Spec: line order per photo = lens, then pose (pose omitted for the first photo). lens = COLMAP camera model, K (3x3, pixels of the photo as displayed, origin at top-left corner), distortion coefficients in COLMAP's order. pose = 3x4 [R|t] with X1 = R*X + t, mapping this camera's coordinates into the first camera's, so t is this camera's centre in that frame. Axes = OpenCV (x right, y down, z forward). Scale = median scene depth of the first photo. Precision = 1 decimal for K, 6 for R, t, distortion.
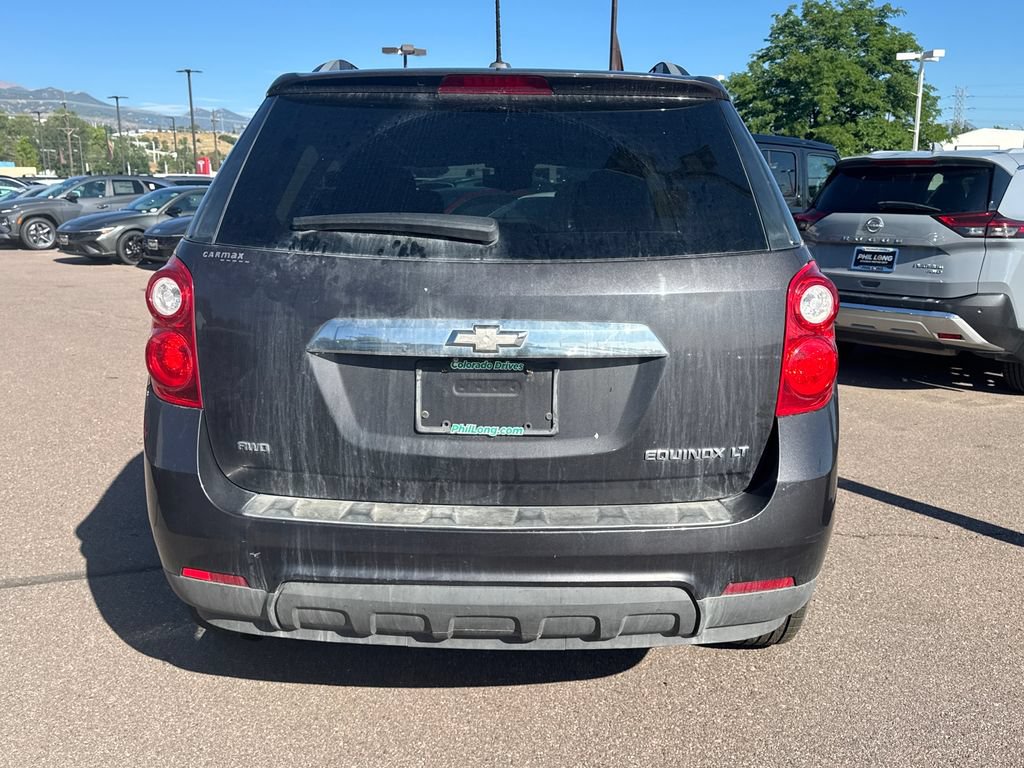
lens RADIAL K [[916.5, 0, 516.4], [0, 916.5, 386.3], [0, 0, 1]] dist [0.154506, -0.289404]
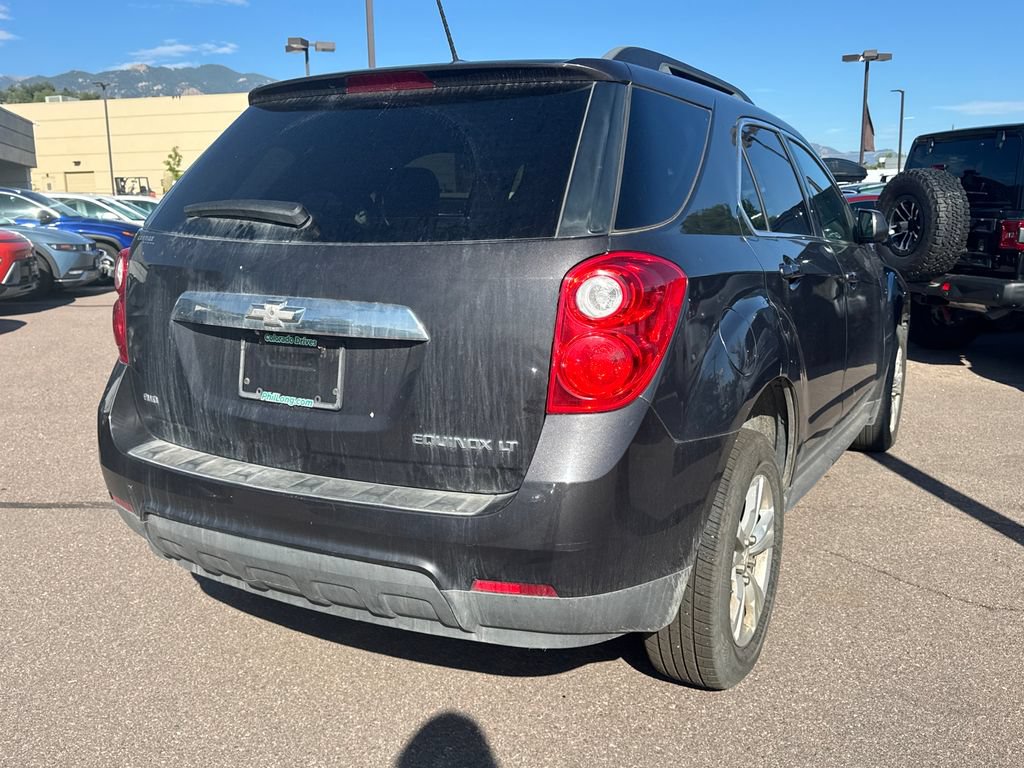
lens RADIAL K [[916.5, 0, 516.4], [0, 916.5, 386.3], [0, 0, 1]] dist [0.154506, -0.289404]
pose [[0.883699, 0.078479, -0.461429, 0.697496], [-0.086654, 0.996232, 0.003482, 0.004682], [0.459964, 0.036908, 0.887170, 0.157784]]
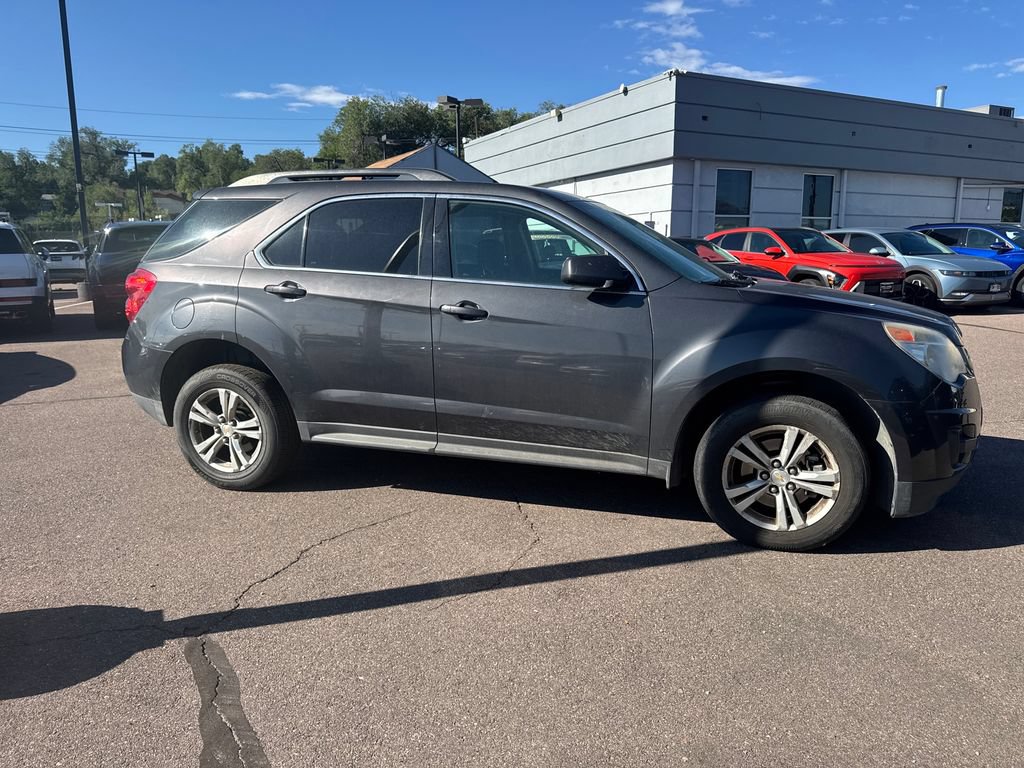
lens RADIAL K [[731.1, 0, 514.6], [0, 731.1, 378.8], [0, 0, 1]] dist [0.033166, -0.041117]
pose [[-0.285185, 0.167936, -0.943646, 2.040388], [-0.189453, 0.955230, 0.227253, -0.517376], [0.939562, 0.243586, -0.240602, 2.632185]]
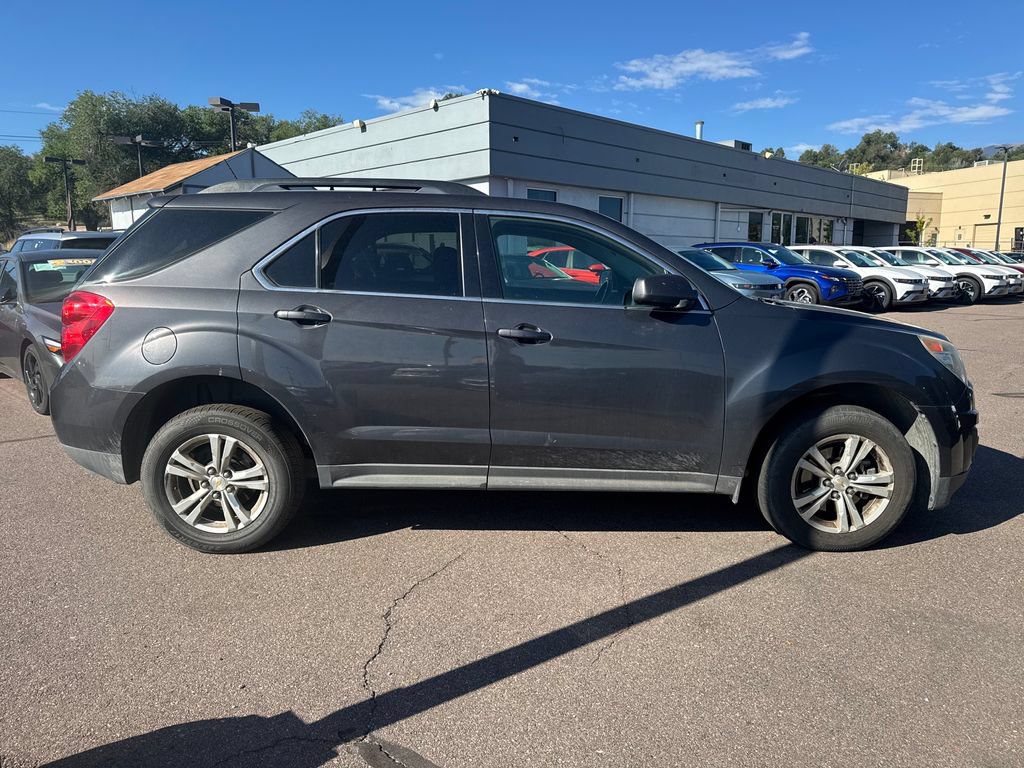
lens RADIAL K [[727.3, 0, 508.3], [0, 727.3, 381.5], [0, 0, 1]] dist [0.042097, -0.043318]
pose [[0.022812, 0.161473, -0.986613, 2.026316], [-0.200945, 0.967471, 0.153694, -0.395219], [0.979337, 0.194749, 0.054517, 1.962123]]
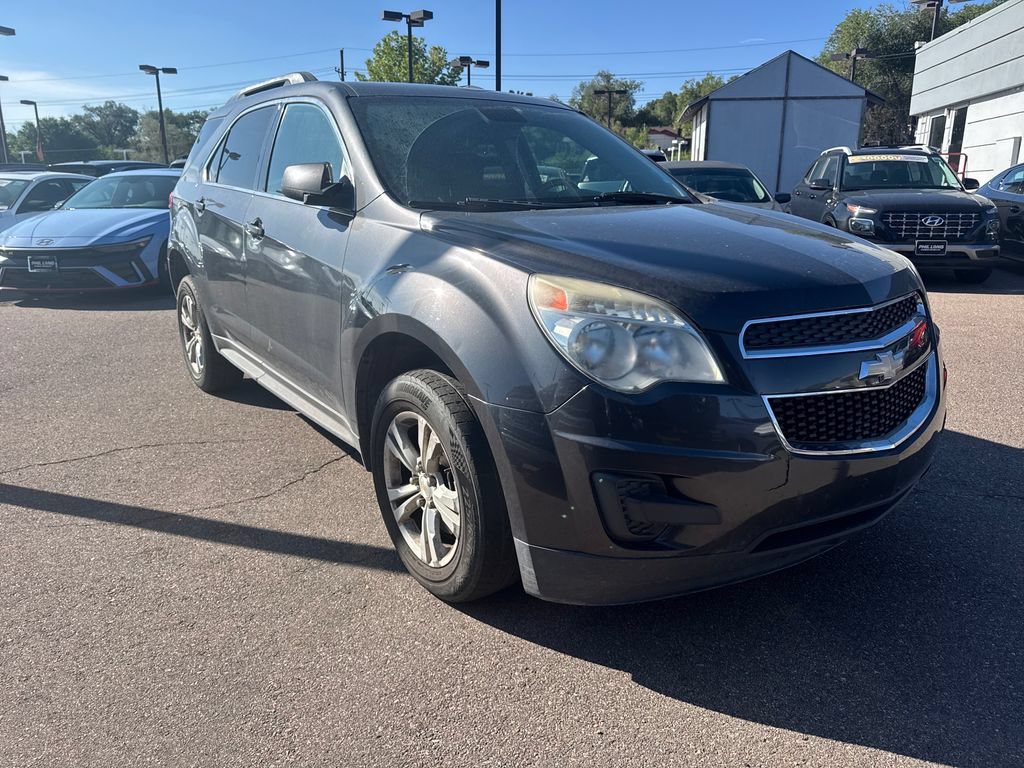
lens RADIAL K [[732.7, 0, 522.6], [0, 732.7, 378.4], [0, 0, 1]] dist [0.021885, -0.024039]
pose [[-0.797088, 0.153804, -0.583948, 0.926355], [-0.121432, 0.906441, 0.404499, -0.668713], [0.591528, 0.393332, -0.703836, 3.620699]]
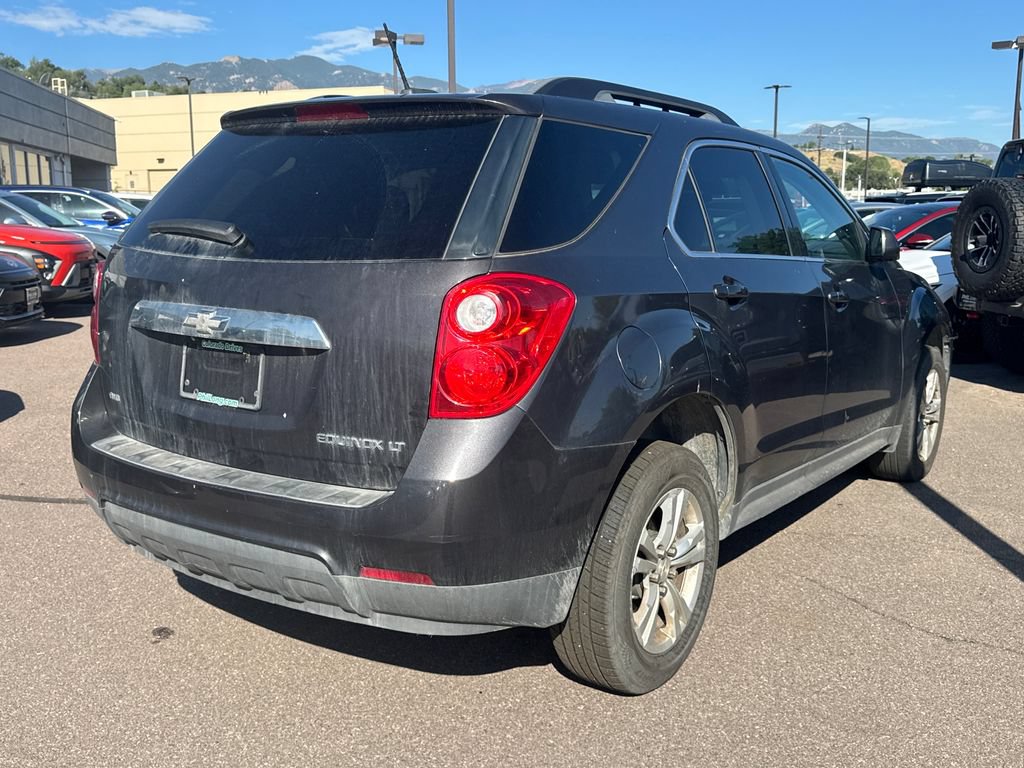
lens RADIAL K [[1011.1, 0, 506.4], [0, 1011.1, 380.9], [0, 0, 1]] dist [0.179851, -0.365171]
pose [[0.823956, 0.090704, -0.559347, 1.006655], [-0.115427, 0.993276, -0.008961, -0.008378], [0.554773, 0.071947, 0.828885, 0.102812]]
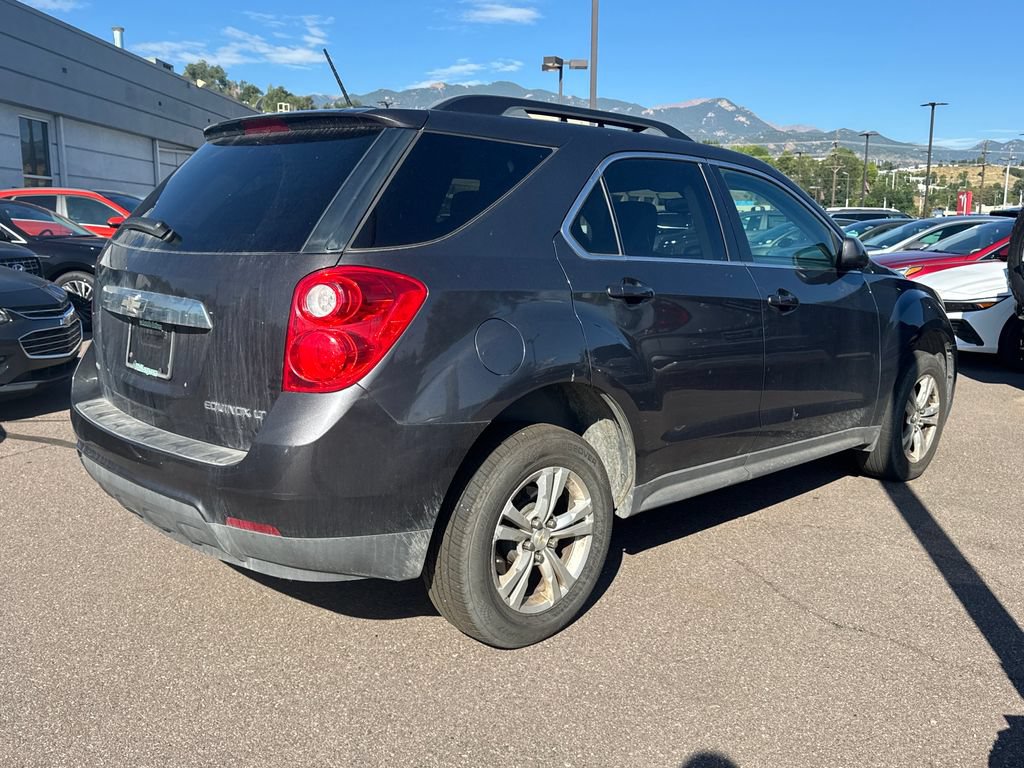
lens RADIAL K [[916.5, 0, 516.4], [0, 916.5, 386.3], [0, 0, 1]] dist [0.154506, -0.289404]
pose [[0.717440, 0.129014, -0.684569, 1.341776], [-0.153453, 0.987831, 0.025345, -0.050525], [0.679508, 0.086866, 0.728507, 0.341826]]
